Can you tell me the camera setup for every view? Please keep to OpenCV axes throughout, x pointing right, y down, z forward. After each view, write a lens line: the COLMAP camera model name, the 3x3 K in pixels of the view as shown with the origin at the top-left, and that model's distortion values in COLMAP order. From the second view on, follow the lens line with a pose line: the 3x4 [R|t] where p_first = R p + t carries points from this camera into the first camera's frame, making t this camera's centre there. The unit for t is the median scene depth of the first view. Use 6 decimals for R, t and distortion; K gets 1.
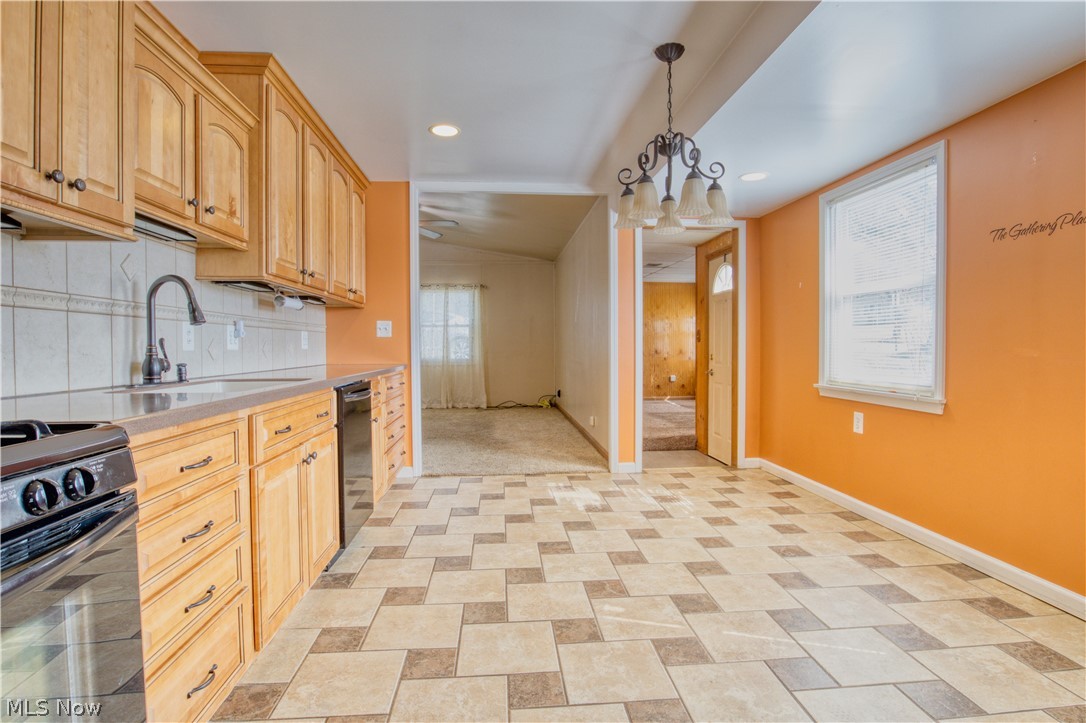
lens RADIAL K [[548.2, 0, 540.1], [0, 548.2, 357.2], [0, 0, 1]] dist [-0.027845, -0.000185]
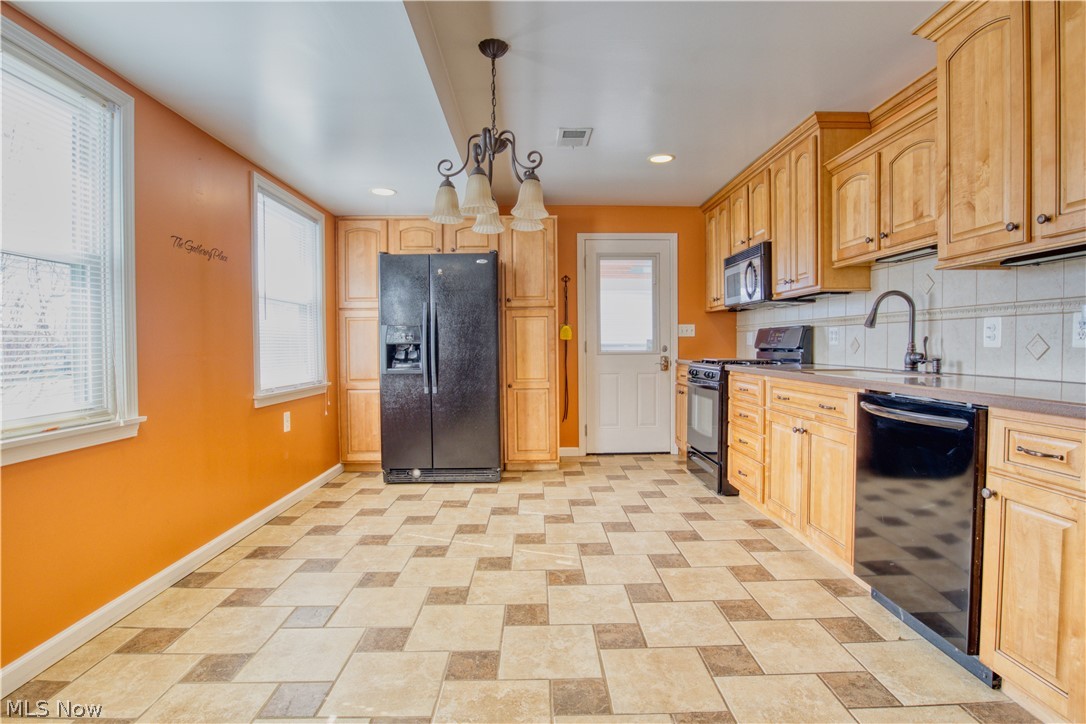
lens RADIAL K [[548.2, 0, 544.1], [0, 548.2, 361.5], [0, 0, 1]] dist [-0.027845, -0.000185]
pose [[-0.998413, 0.008489, 0.055676, 0.098824], [0.011364, 0.998606, 0.051537, -0.046079], [-0.055160, 0.052088, -0.997118, 2.026092]]
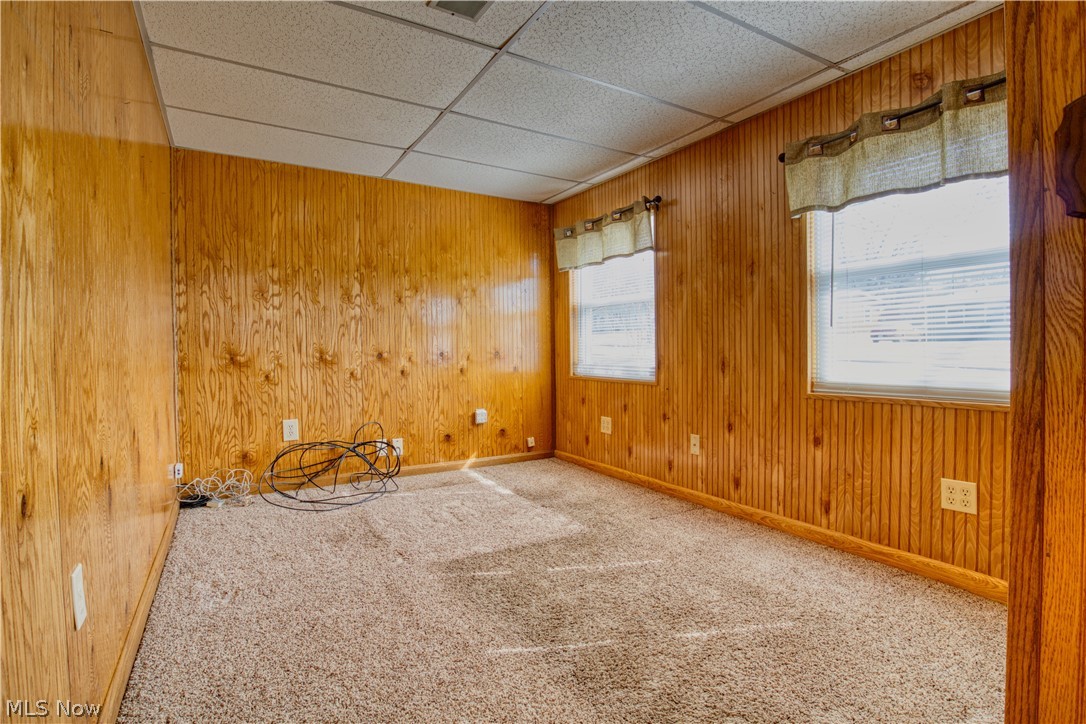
lens RADIAL K [[548.2, 0, 542.9], [0, 548.2, 363.7], [0, 0, 1]] dist [-0.027845, -0.000185]
pose [[0.895858, -0.011911, 0.444181, 0.020304], [0.013264, 0.999912, 0.000063, -0.000407], [-0.444143, 0.005835, 0.895937, 0.125126]]
